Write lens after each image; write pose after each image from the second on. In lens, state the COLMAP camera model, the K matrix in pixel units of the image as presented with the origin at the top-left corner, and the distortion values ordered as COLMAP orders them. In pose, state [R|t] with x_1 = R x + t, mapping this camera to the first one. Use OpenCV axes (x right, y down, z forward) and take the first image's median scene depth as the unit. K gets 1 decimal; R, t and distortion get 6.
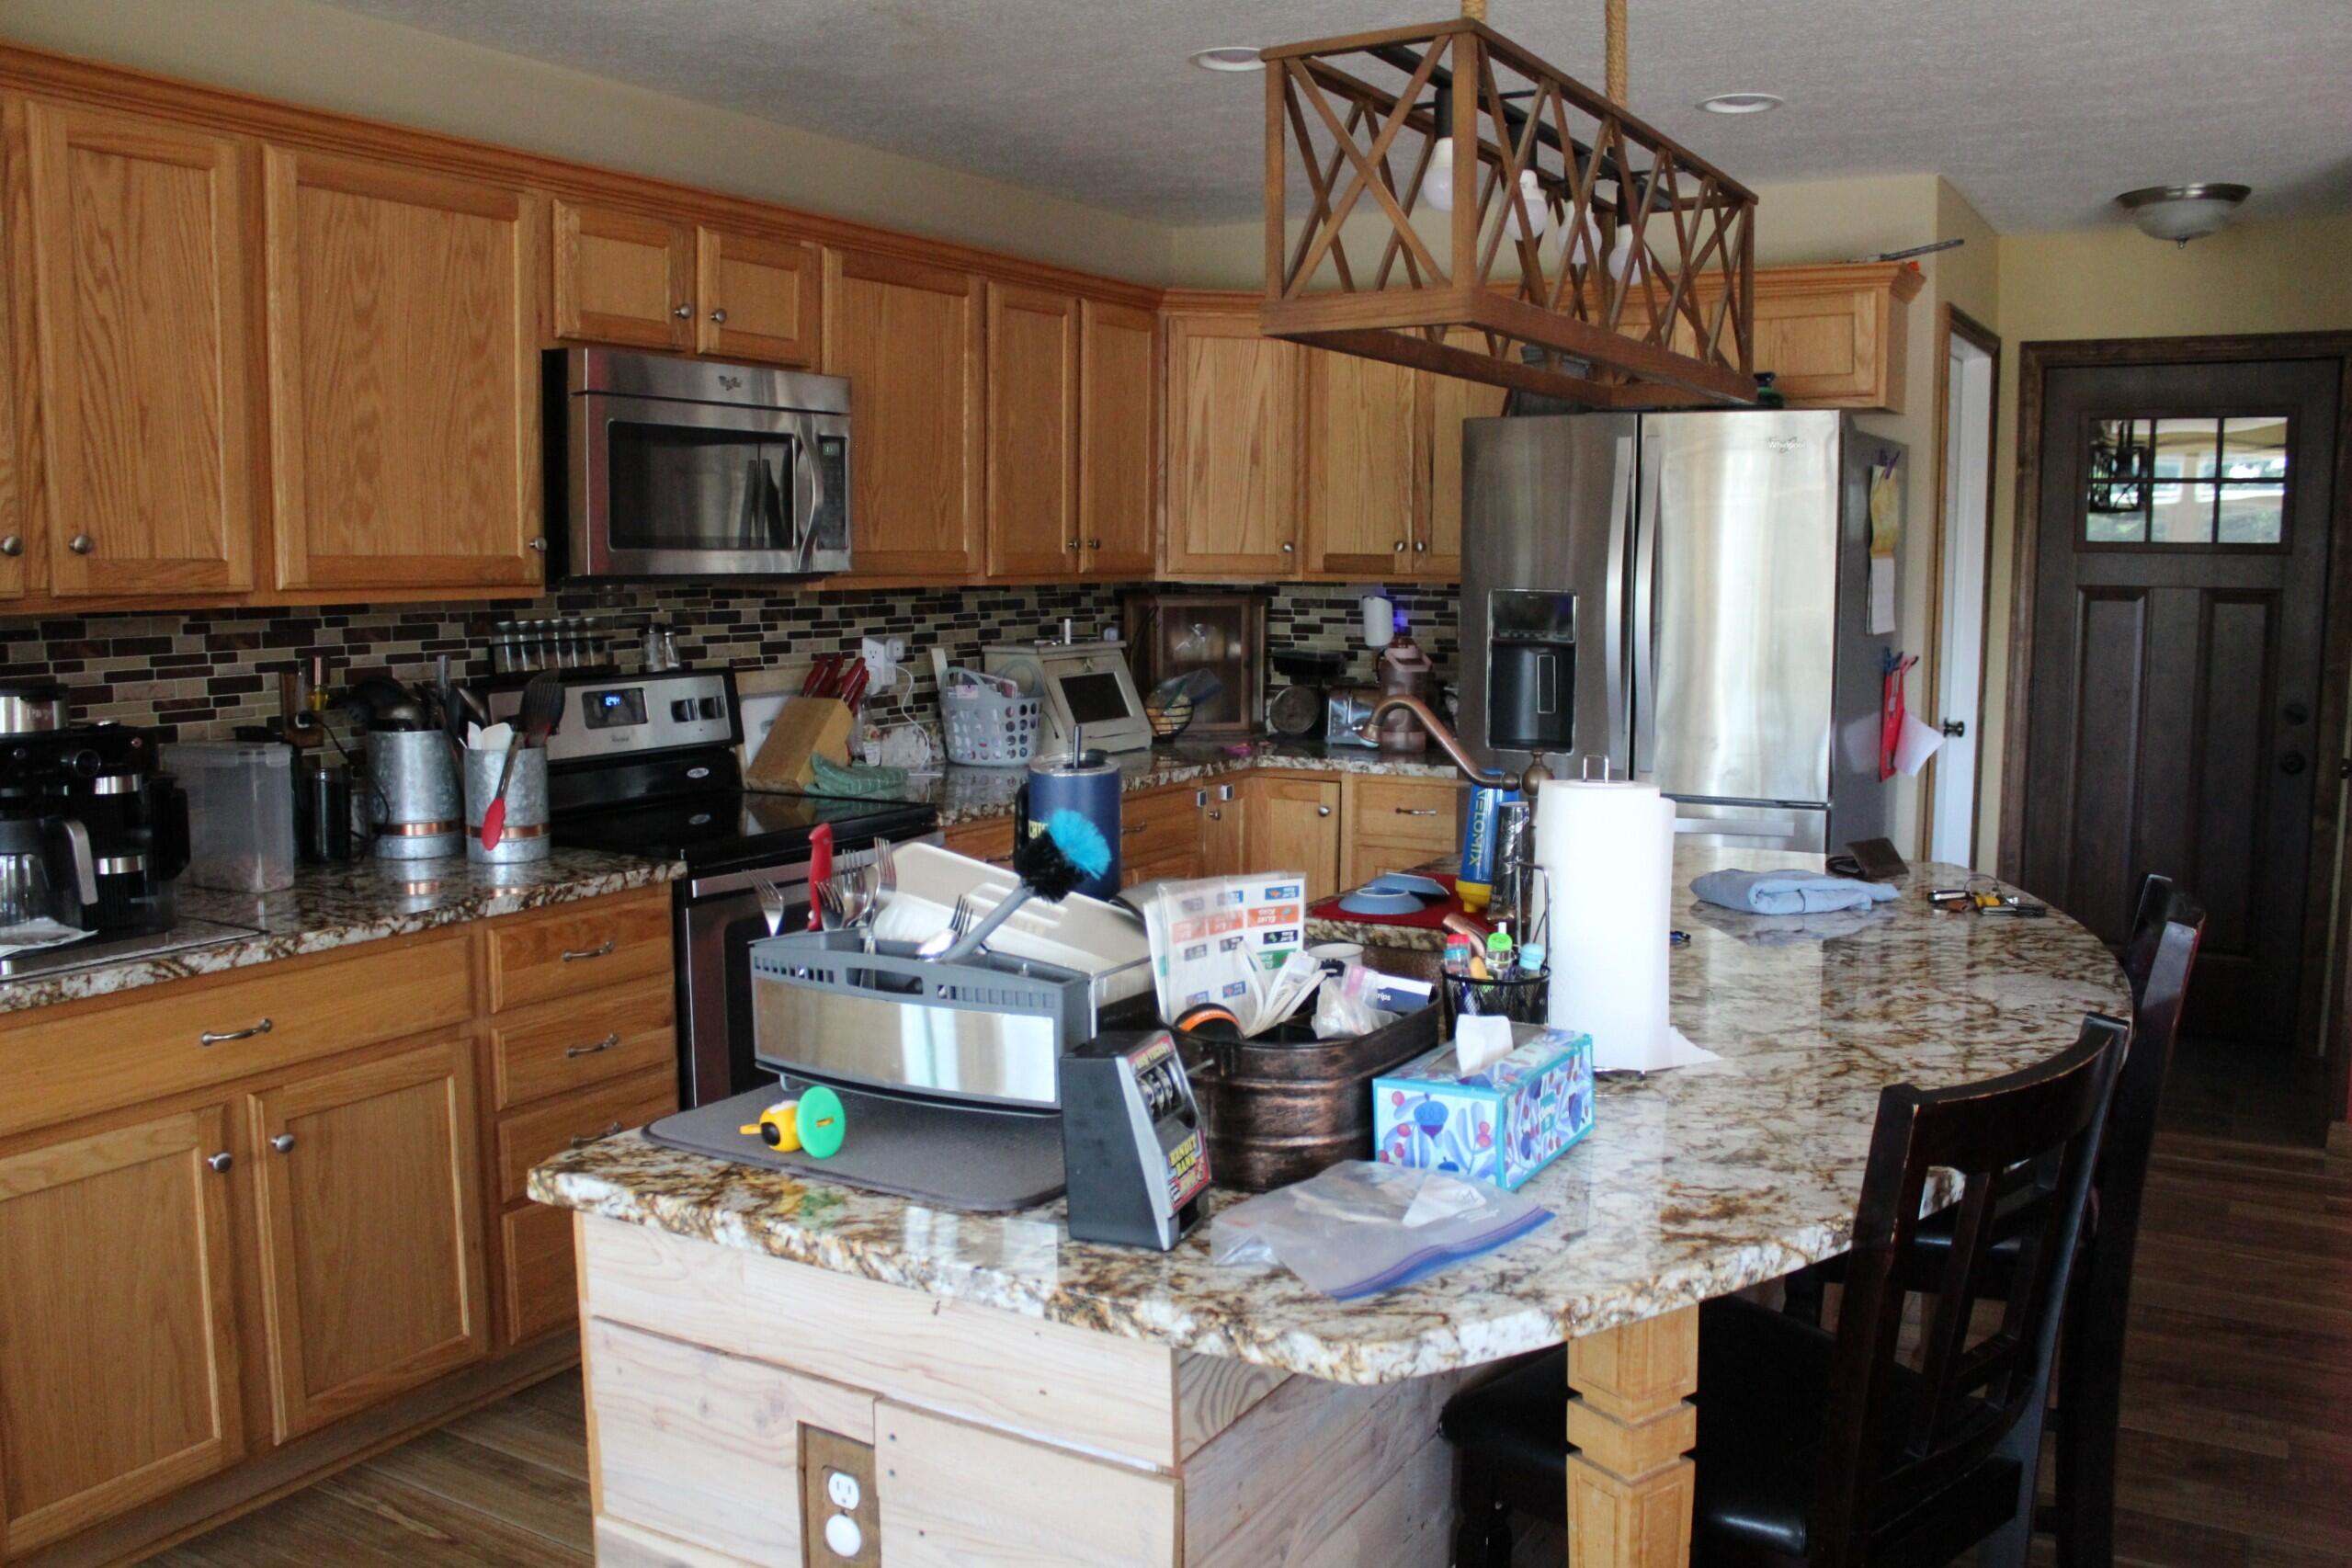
lens RADIAL K [[1947.8, 0, 1147.5], [0, 1947.8, 797.7], [0, 0, 1]] dist [-0.146222, 0.121572]
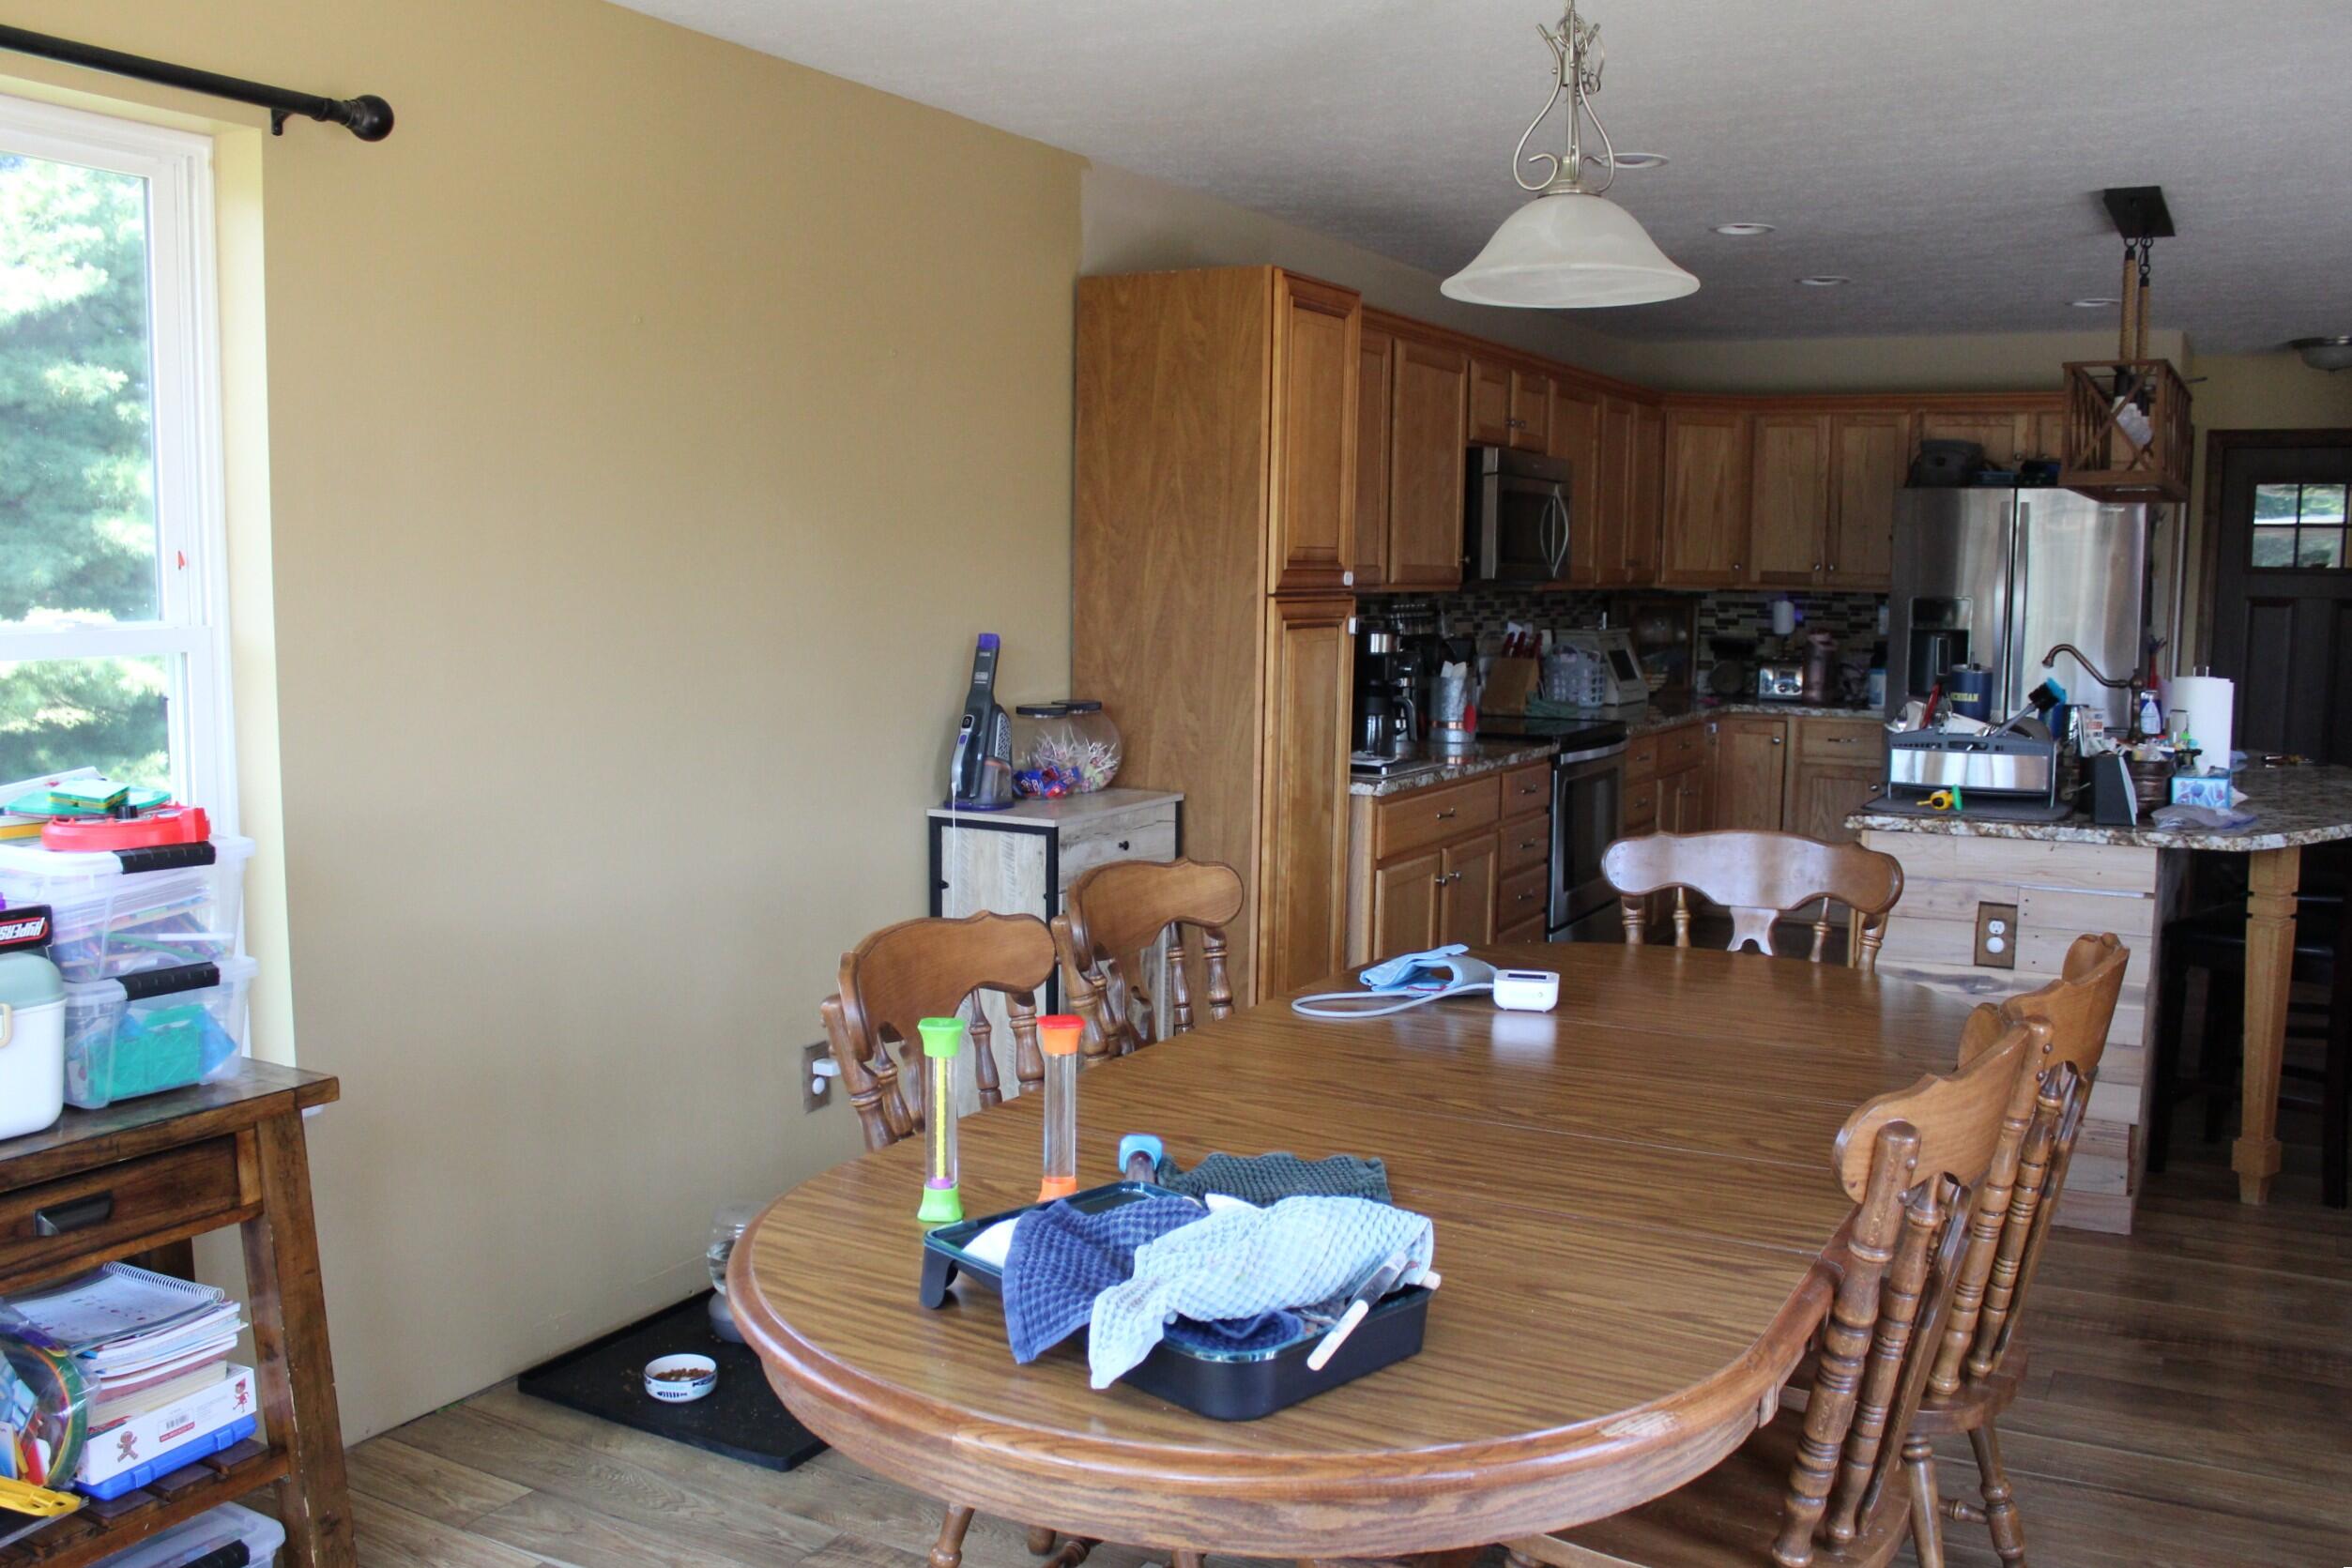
lens RADIAL K [[1947.6, 0, 1147.5], [0, 1947.6, 797.7], [0, 0, 1]] dist [-0.146222, 0.121572]
pose [[0.999932, 0.005935, 0.010033, -0.409454], [-0.005897, 0.999975, -0.003802, 0.059330], [-0.010055, 0.003743, 0.999942, -0.489675]]
